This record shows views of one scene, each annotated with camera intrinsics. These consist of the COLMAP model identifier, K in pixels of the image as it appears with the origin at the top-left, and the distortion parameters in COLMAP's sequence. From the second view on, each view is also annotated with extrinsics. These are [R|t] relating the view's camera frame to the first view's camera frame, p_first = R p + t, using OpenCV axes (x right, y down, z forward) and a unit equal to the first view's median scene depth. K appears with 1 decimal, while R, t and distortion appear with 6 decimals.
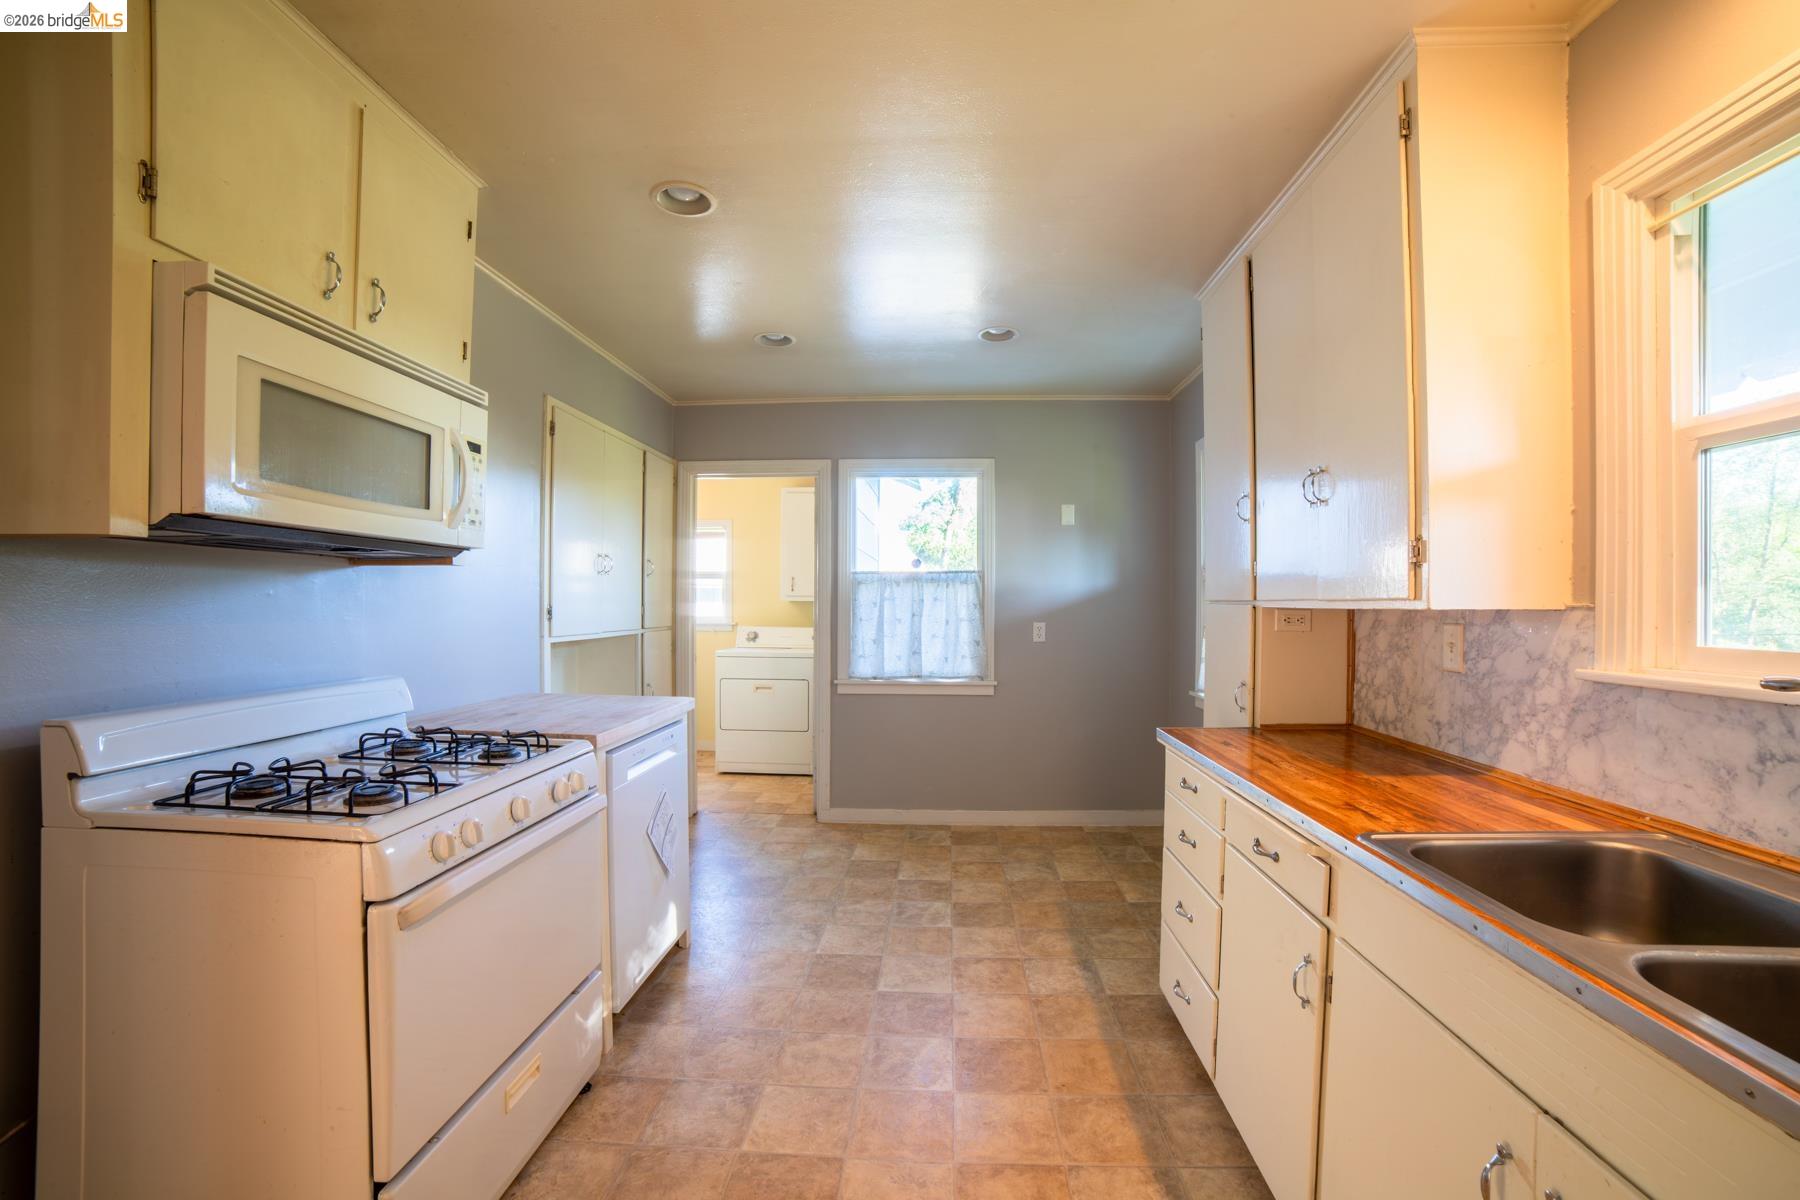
lens RADIAL K [[746.8, 0, 921.4], [0, 746.8, 615.9], [0, 0, 1]] dist [-0.067389, 0.009720]
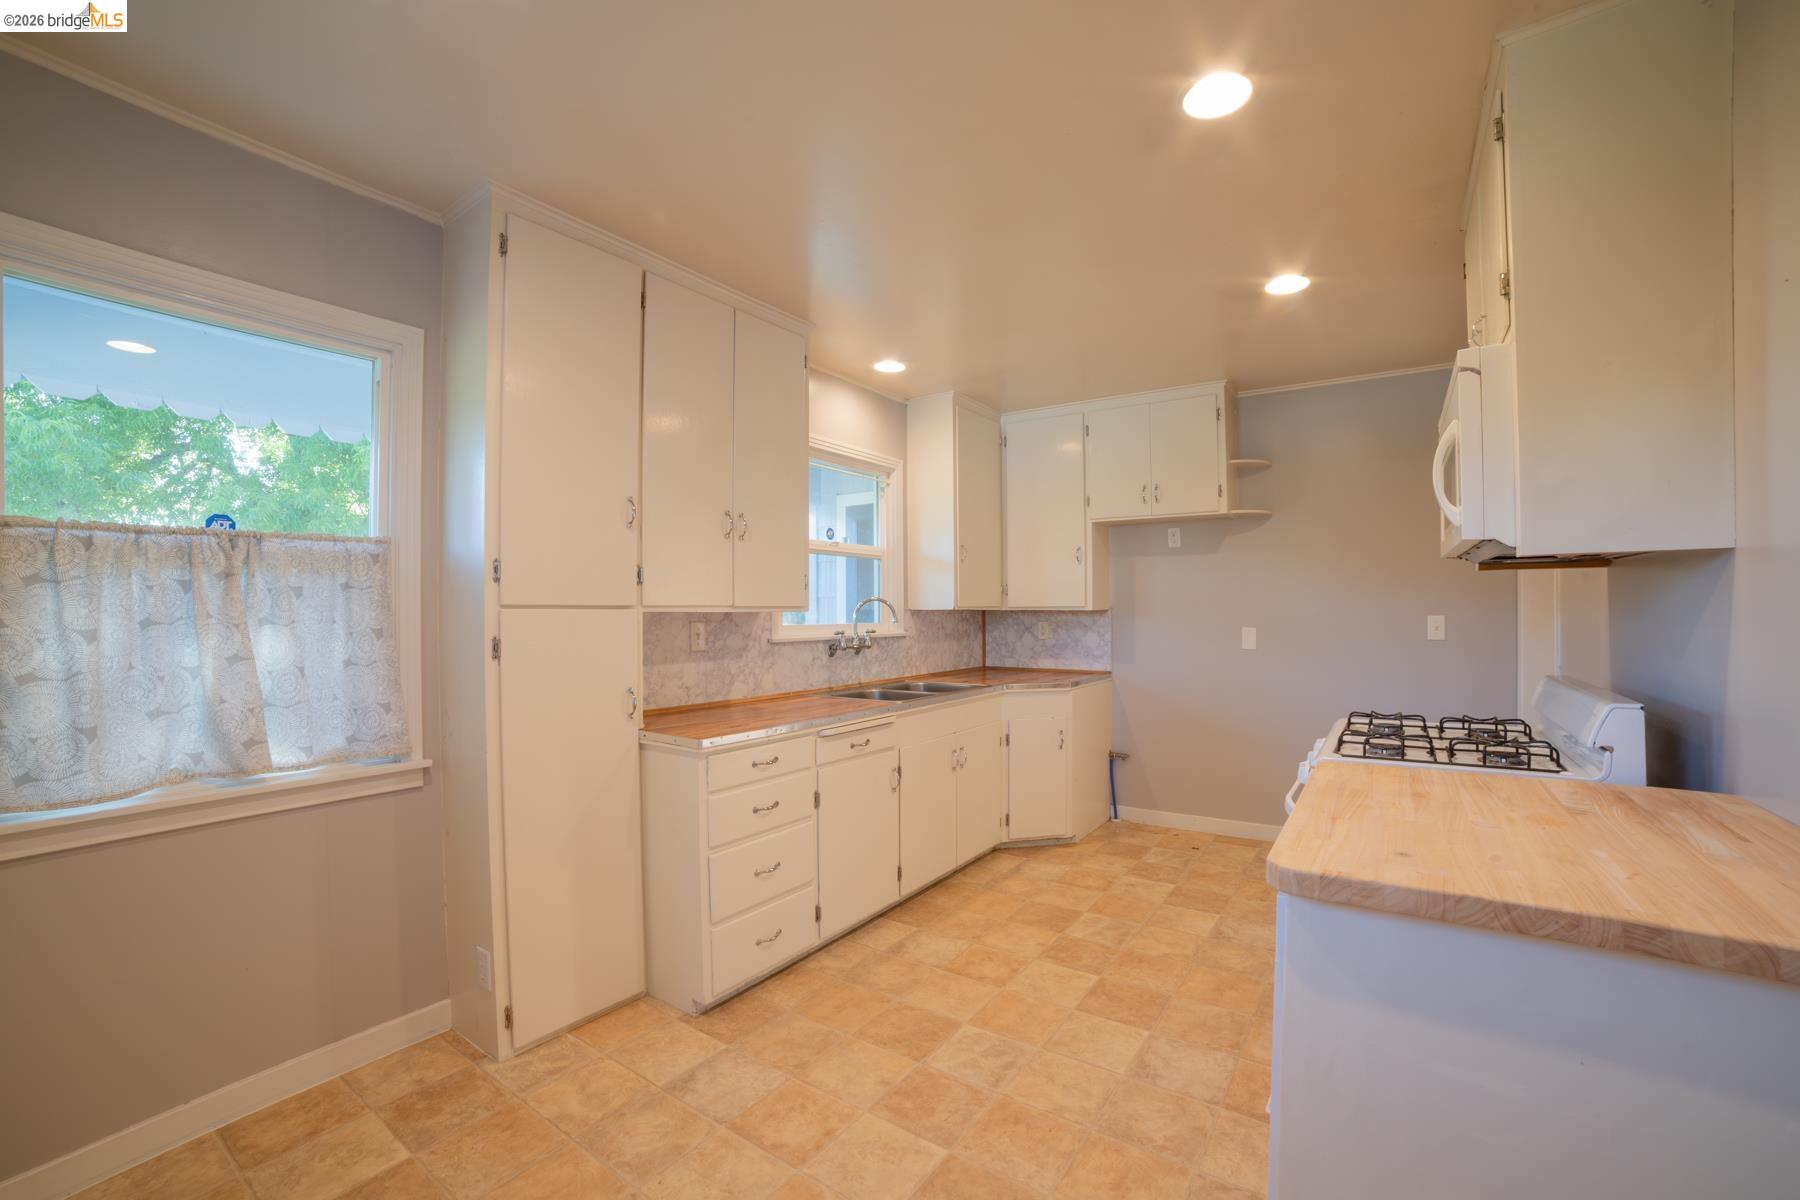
lens RADIAL K [[746.8, 0, 906.6], [0, 746.8, 588.9], [0, 0, 1]] dist [-0.067389, 0.009720]
pose [[-0.843062, 0.013563, 0.537645, -0.465796], [0.007775, 0.999885, -0.013033, -0.031792], [-0.537760, -0.006808, -0.843071, 1.837578]]
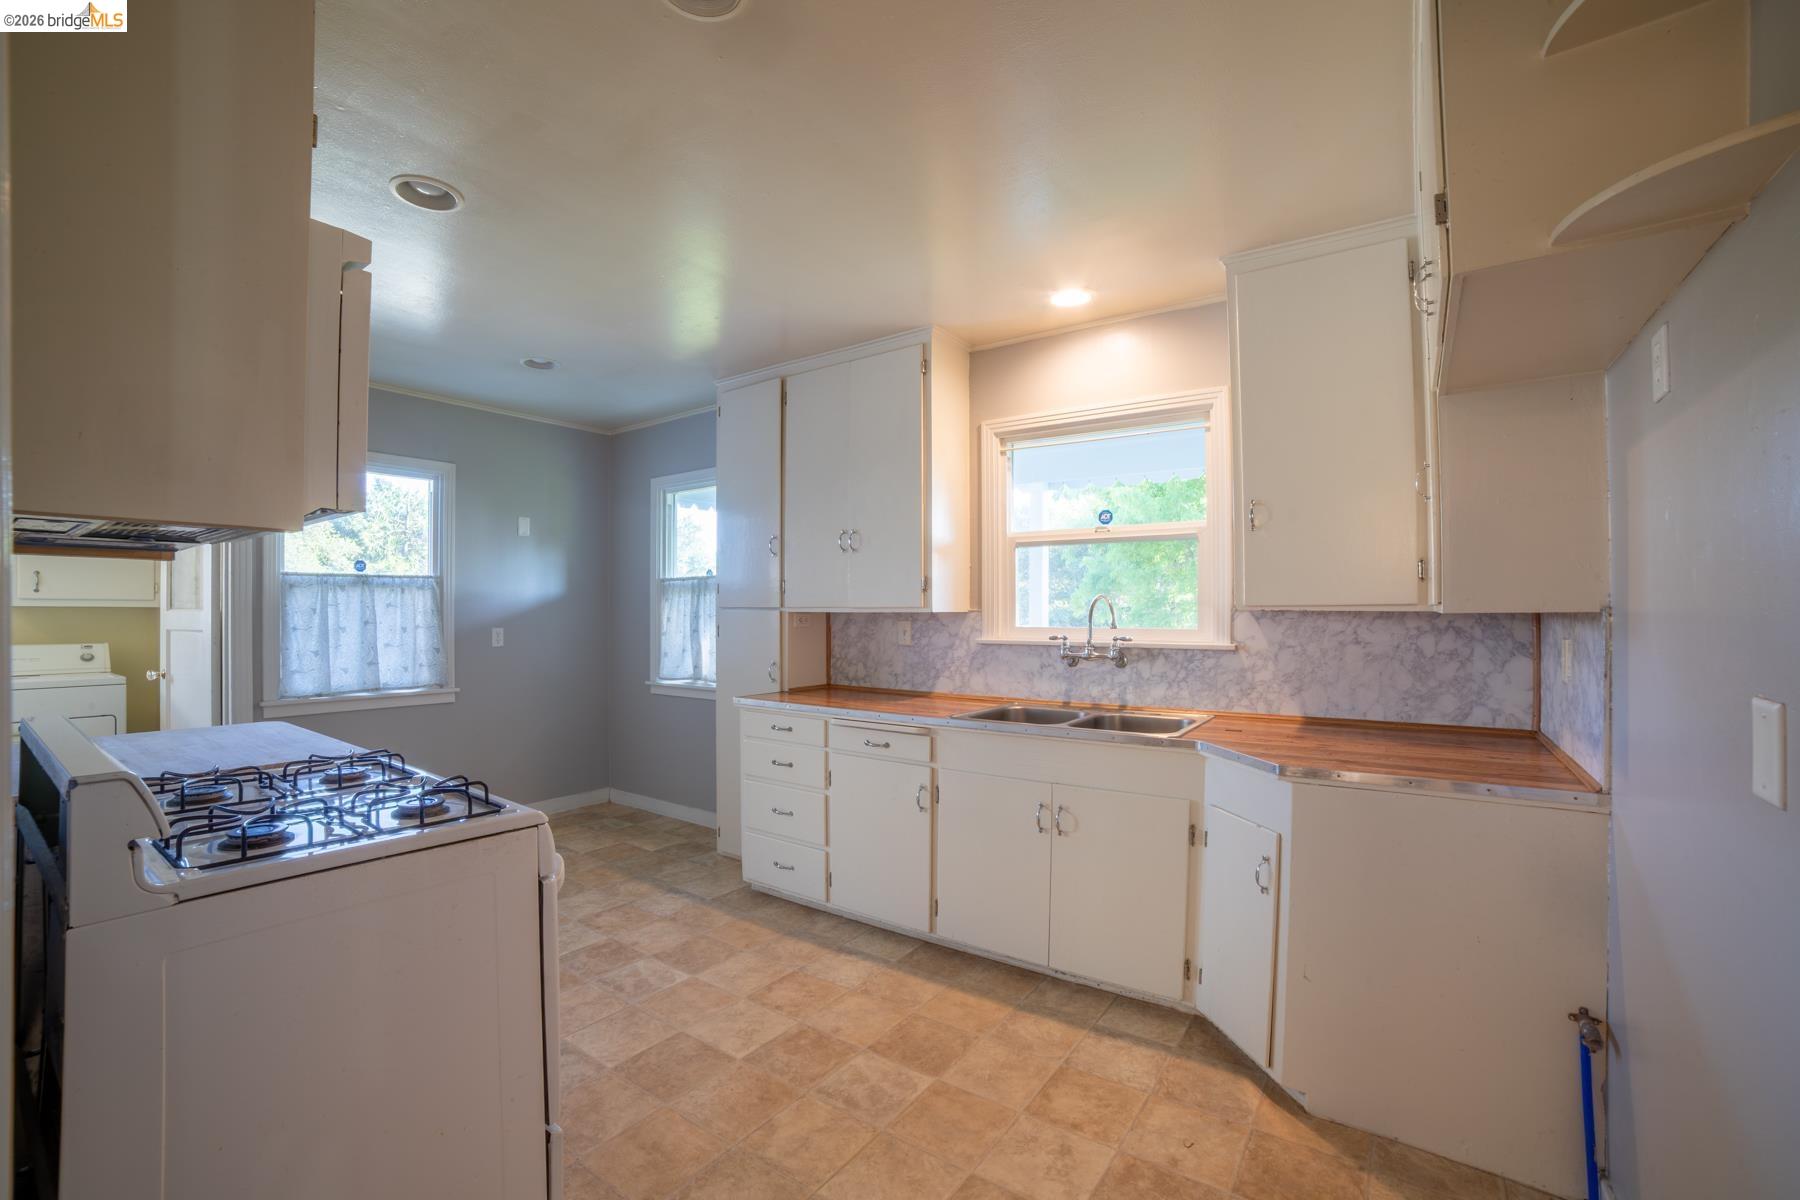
lens RADIAL K [[746.8, 0, 911.0], [0, 746.8, 603.1], [0, 0, 1]] dist [-0.067389, 0.009720]
pose [[0.542733, 0.007275, 0.839874, -0.774363], [0.014035, 0.999744, -0.017729, 0.000451], [-0.839788, 0.021409, 0.542492, -0.068664]]
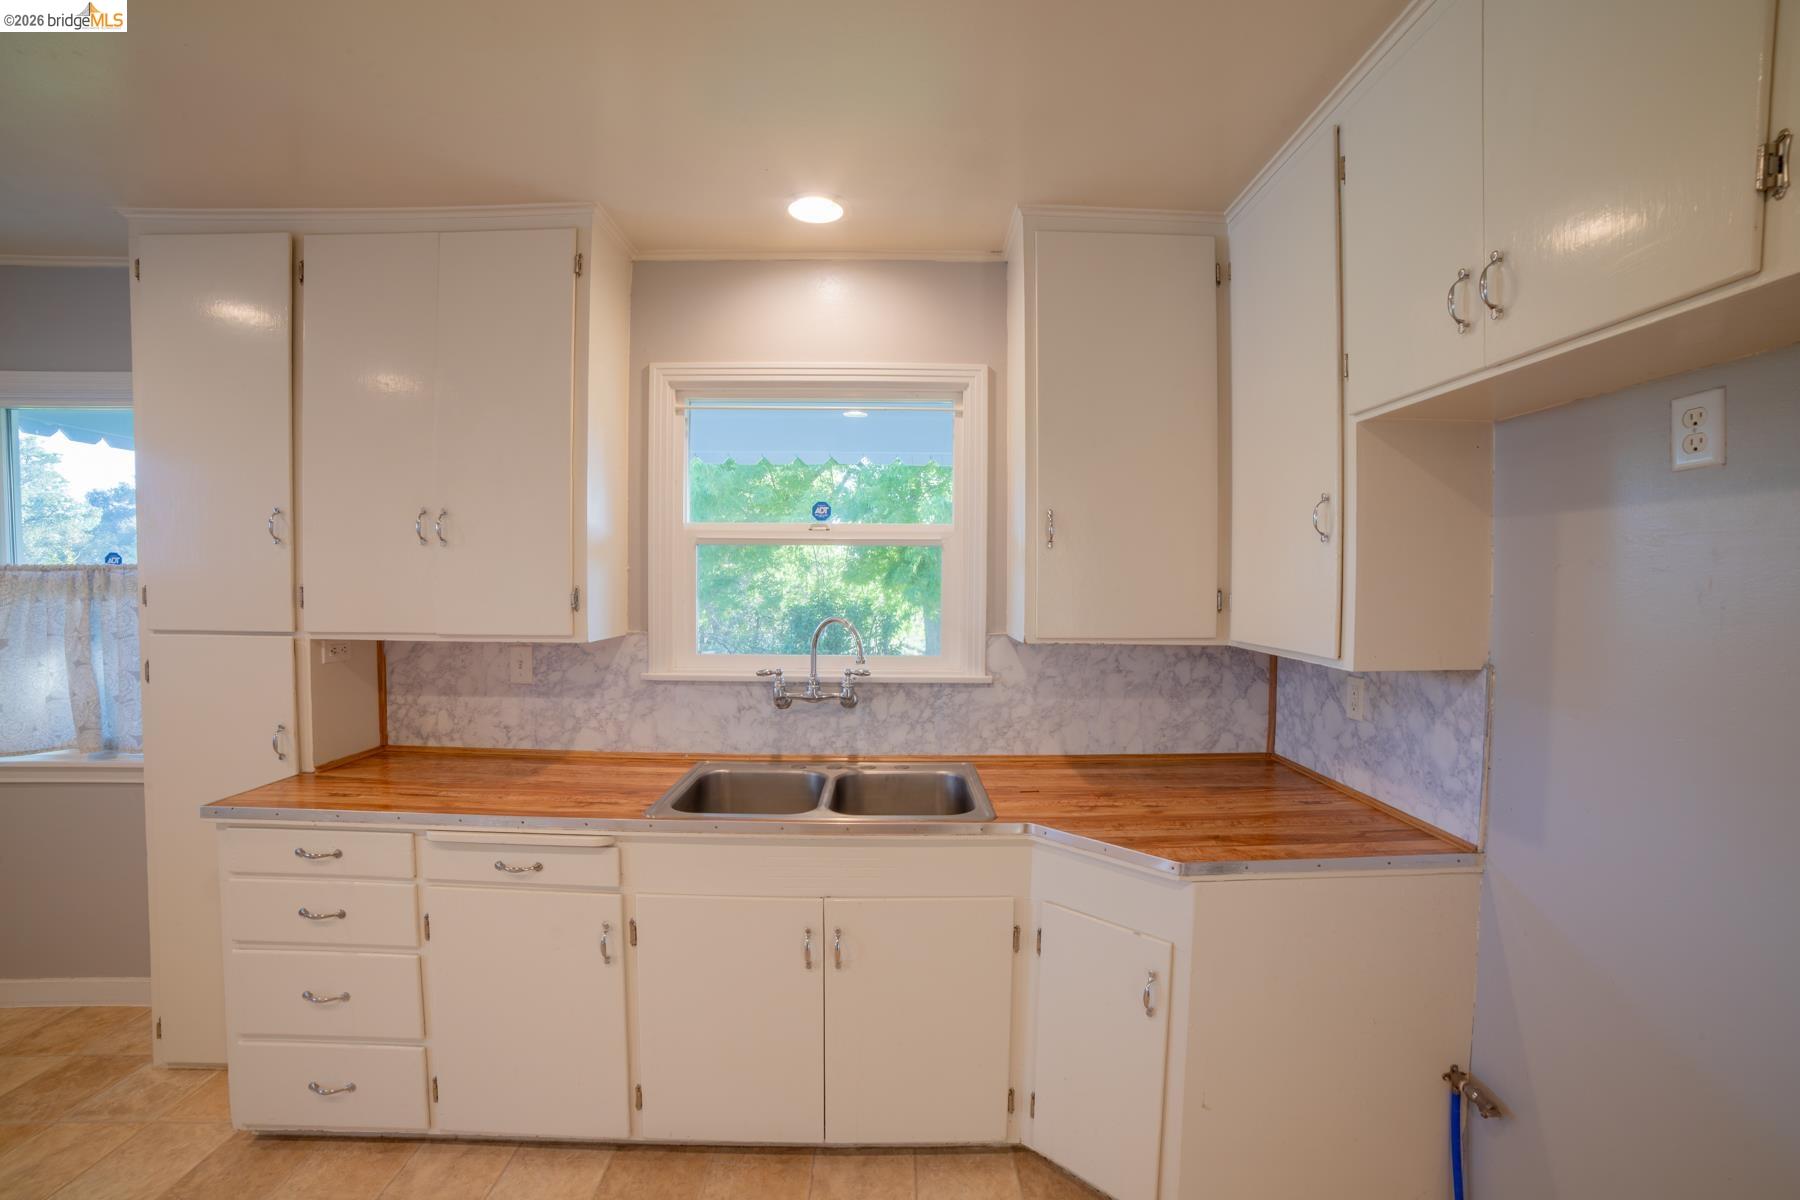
lens RADIAL K [[746.8, 0, 891.7], [0, 746.8, 596.7], [0, 0, 1]] dist [-0.067389, 0.009720]
pose [[-0.036980, -0.025440, 0.998992, -0.485089], [0.008378, 0.999633, 0.025766, -0.088602], [-0.999281, 0.009322, -0.036754, 0.339423]]
